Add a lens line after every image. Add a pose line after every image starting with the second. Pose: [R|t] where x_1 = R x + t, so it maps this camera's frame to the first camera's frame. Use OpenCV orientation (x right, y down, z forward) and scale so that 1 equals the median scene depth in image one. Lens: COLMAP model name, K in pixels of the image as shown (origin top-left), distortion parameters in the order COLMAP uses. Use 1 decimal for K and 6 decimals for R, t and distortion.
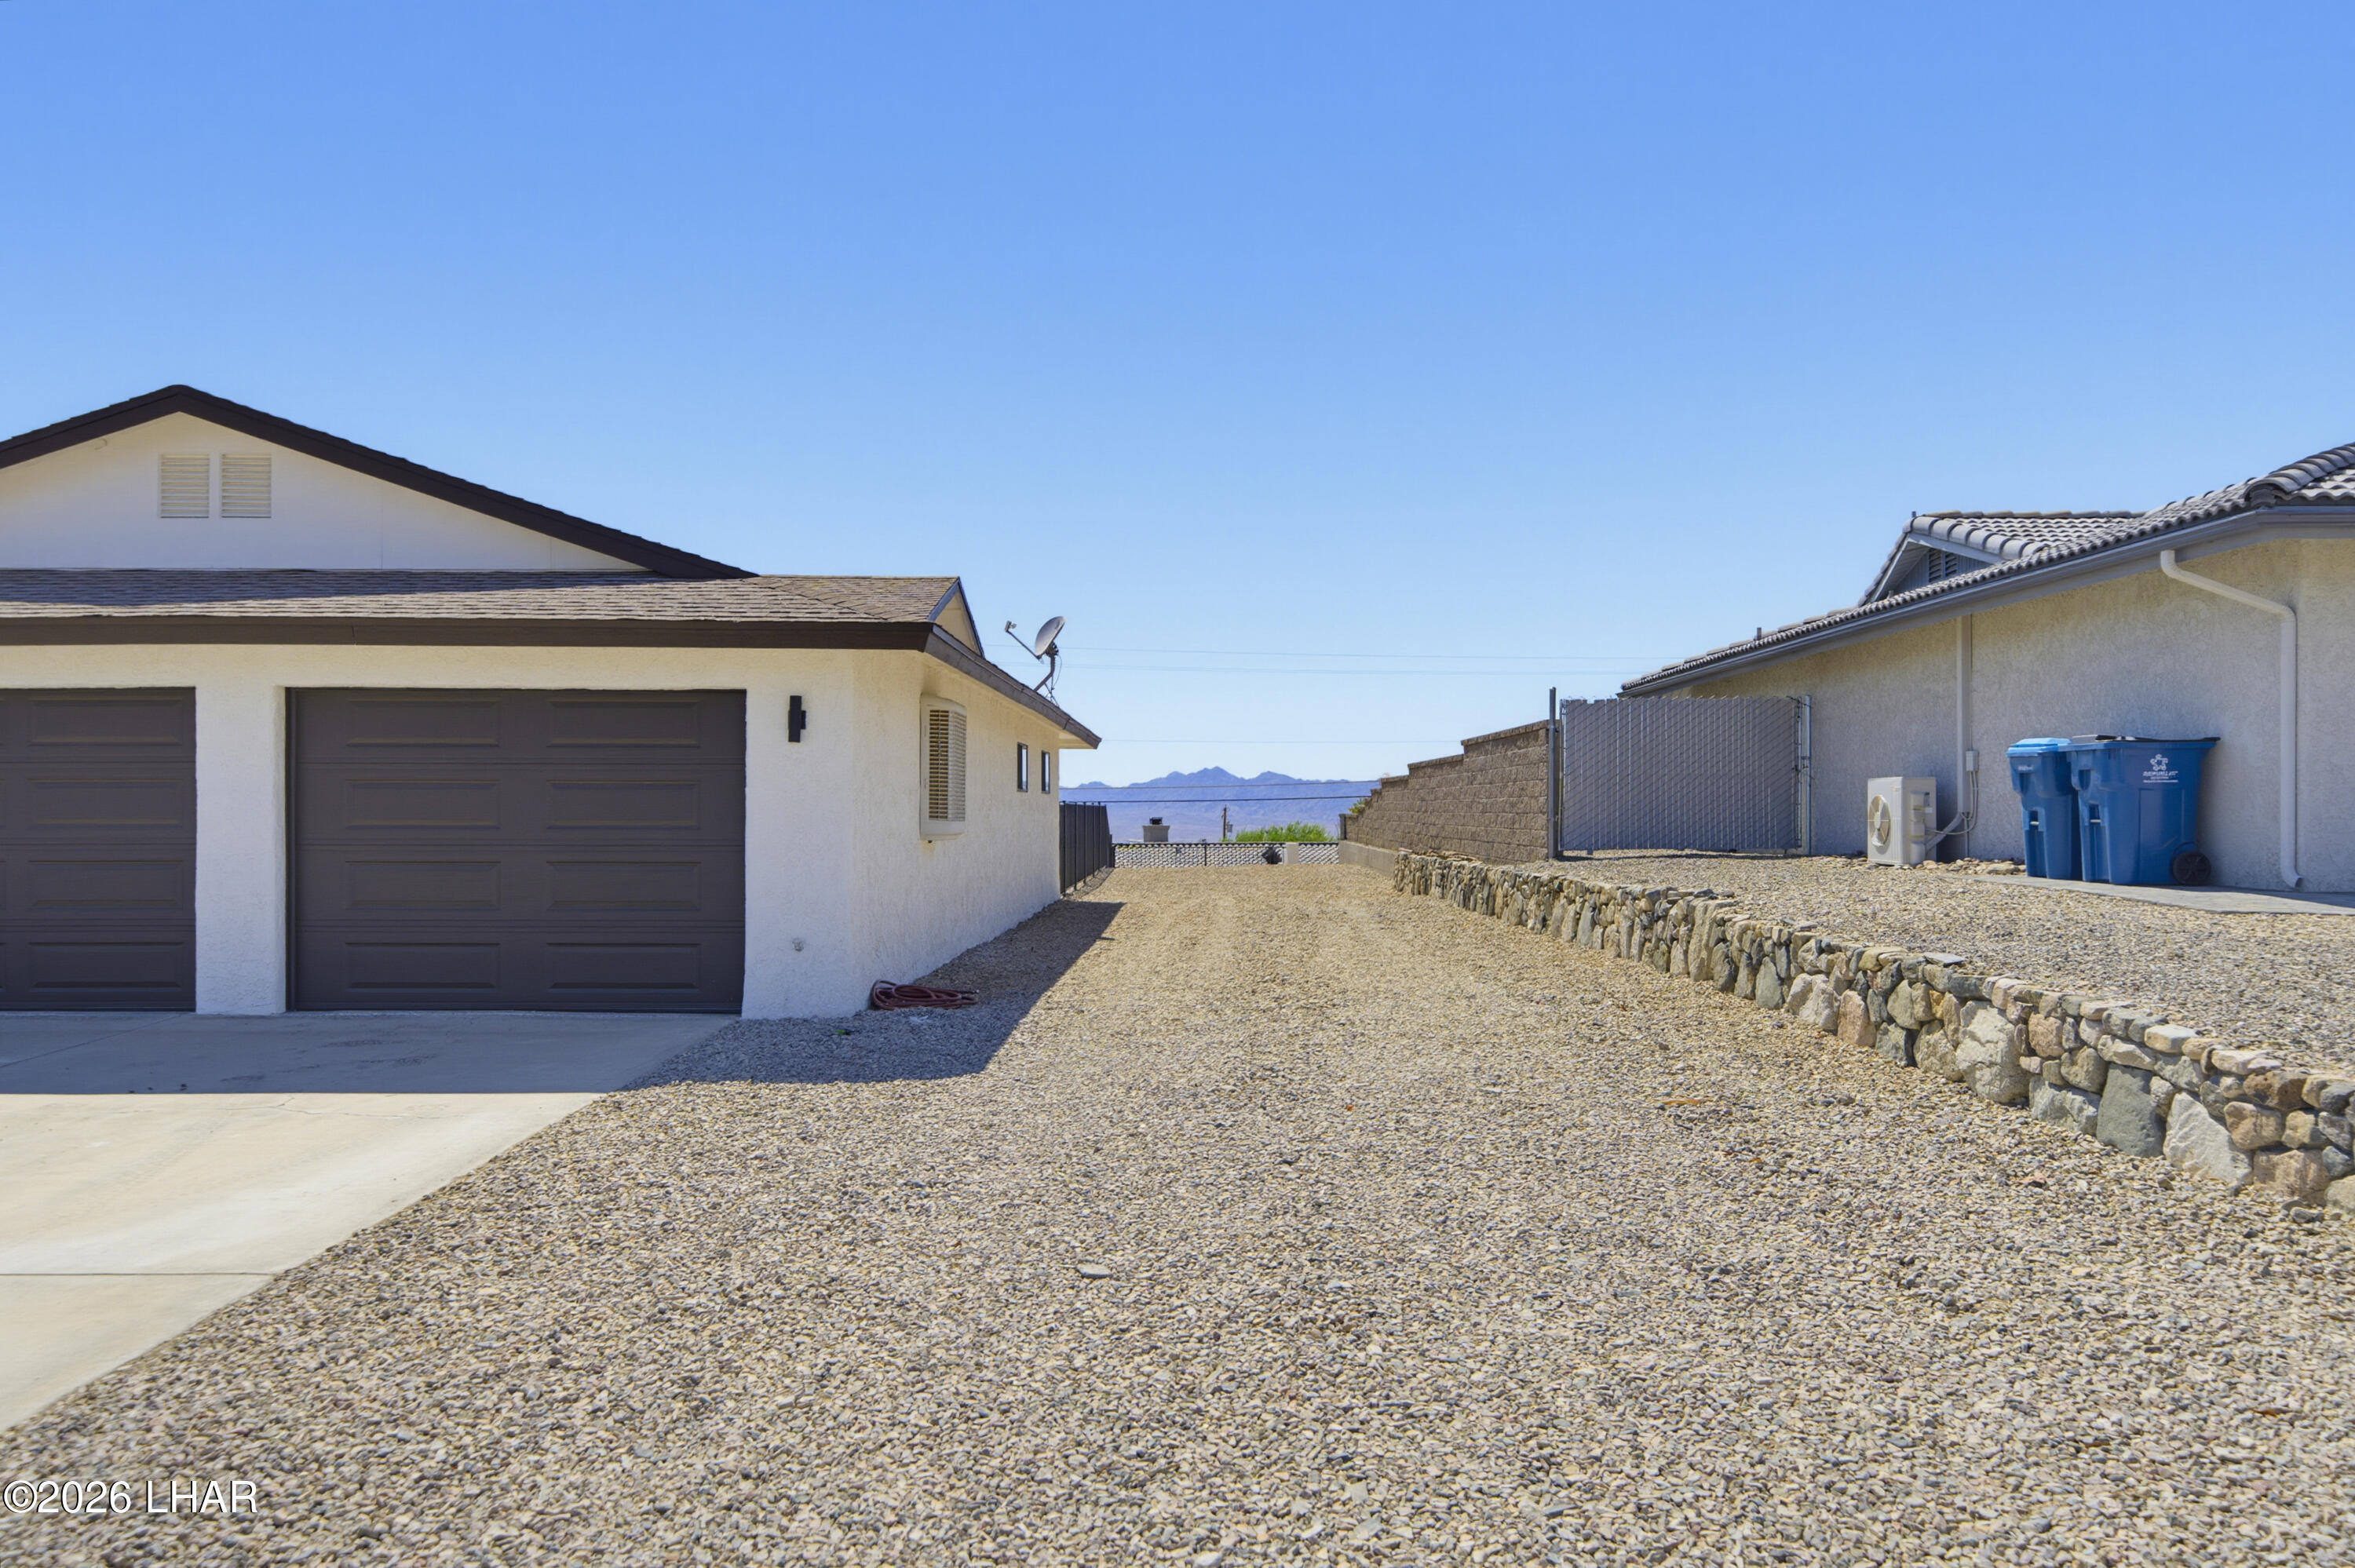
lens RADIAL K [[1571.4, 0, 1182.6], [0, 1571.4, 809.0], [0, 0, 1]] dist [0.002473, -0.001069]
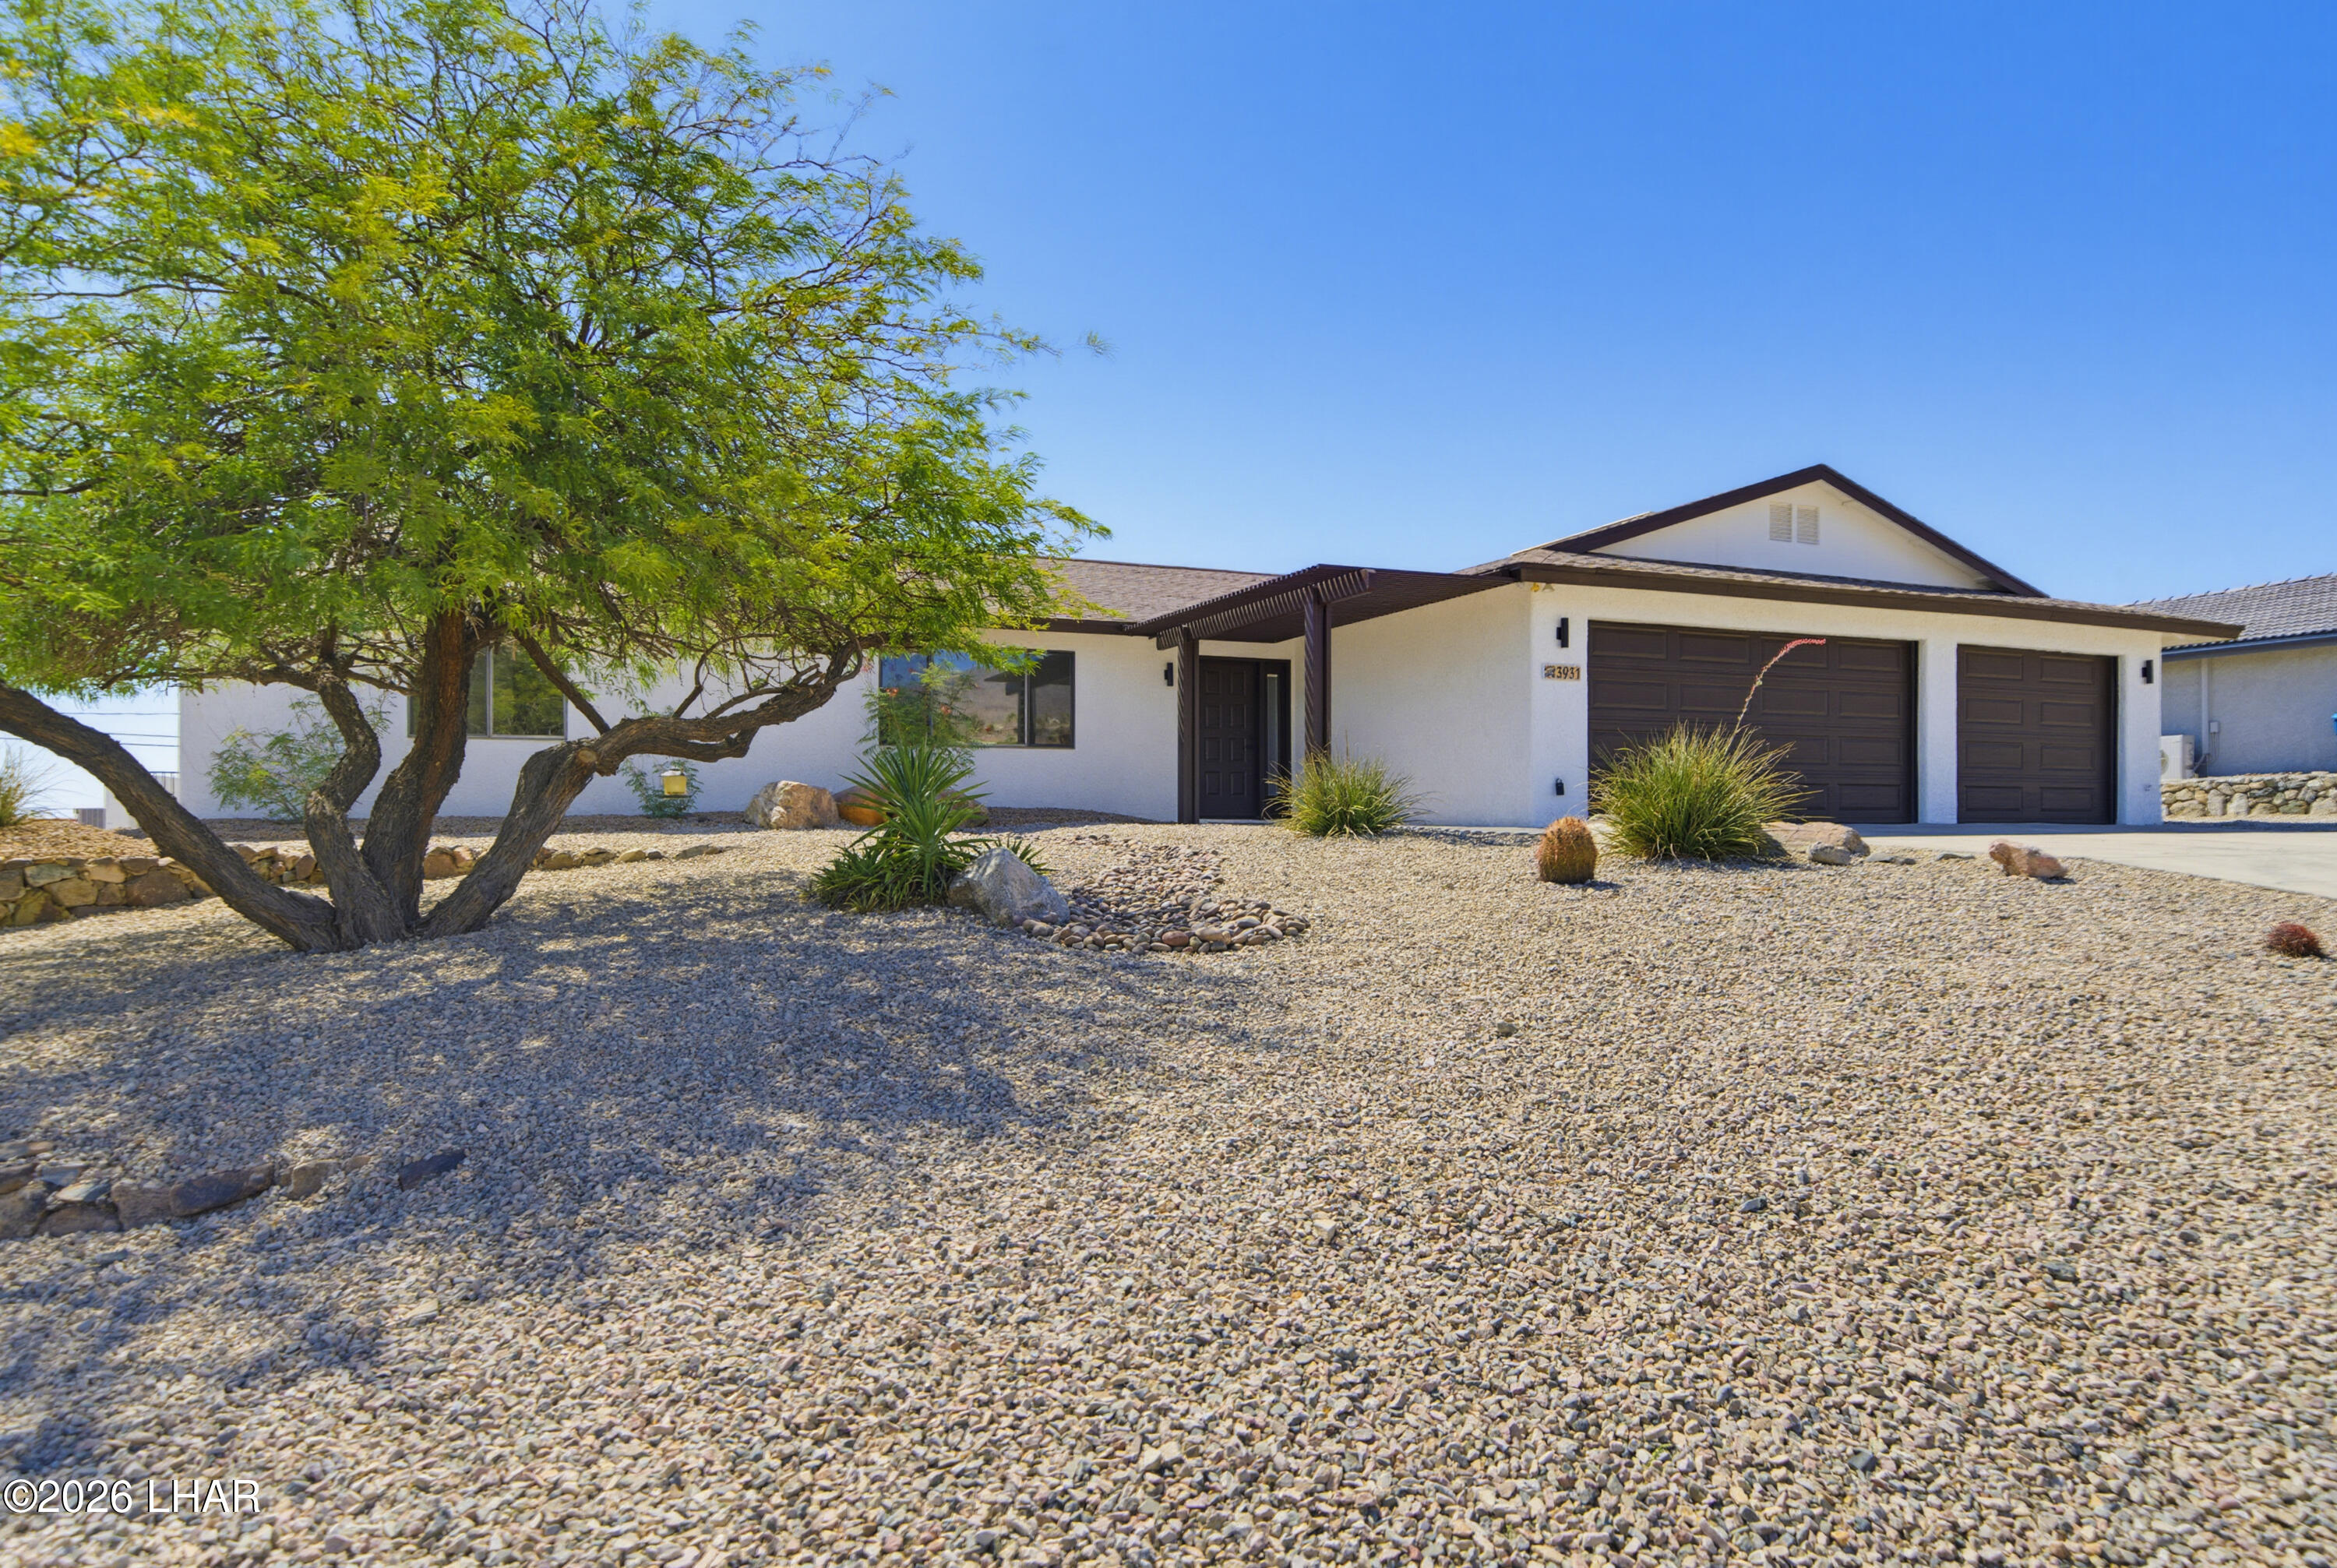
lens RADIAL K [[1373.5, 0, 1168.4], [0, 1373.5, 787.9], [0, 0, 1]] dist [-0.000817, -0.000105]
pose [[0.921147, 0.006138, 0.389166, -1.860163], [0.002082, 0.999784, -0.020695, 0.108459], [-0.389209, 0.019873, 0.920935, -0.079993]]
